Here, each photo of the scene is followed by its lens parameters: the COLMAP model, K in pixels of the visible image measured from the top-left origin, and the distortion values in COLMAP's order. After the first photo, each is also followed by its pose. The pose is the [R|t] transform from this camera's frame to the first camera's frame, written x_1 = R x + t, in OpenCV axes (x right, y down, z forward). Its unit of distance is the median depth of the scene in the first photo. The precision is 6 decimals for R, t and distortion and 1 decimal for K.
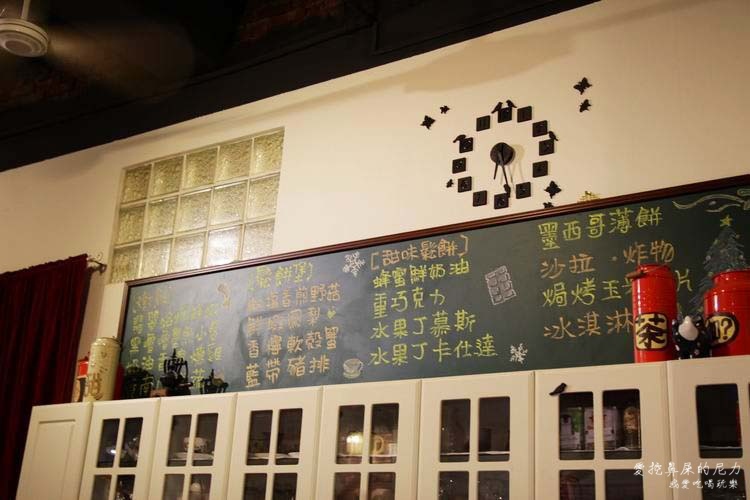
lens RADIAL K [[919.9, 0, 375.4], [0, 919.9, 251.0], [0, 0, 1]] dist [0.008461, 0.000000]
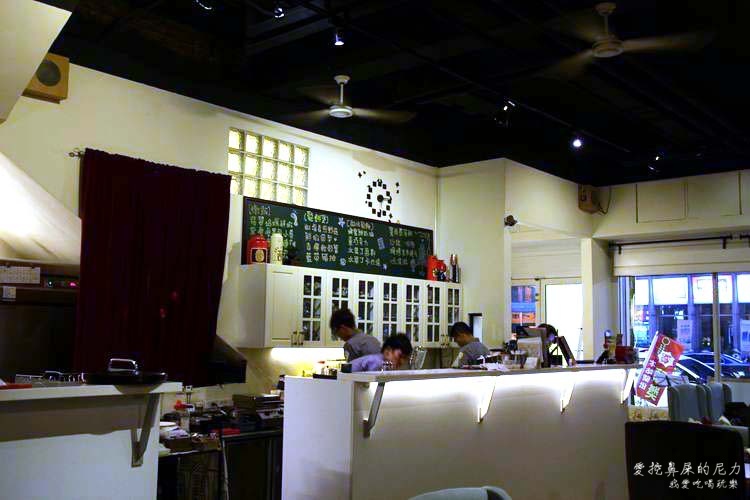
lens RADIAL K [[792.0, 0, 370.2], [0, 792.0, 248.0], [0, 0, 1]] dist [-0.024148, 0.000000]
pose [[0.139892, 0.065277, 0.988013, -2.443685], [-0.317473, 0.948102, -0.017690, 0.106305], [-0.937892, -0.311193, 0.153356, 0.583787]]
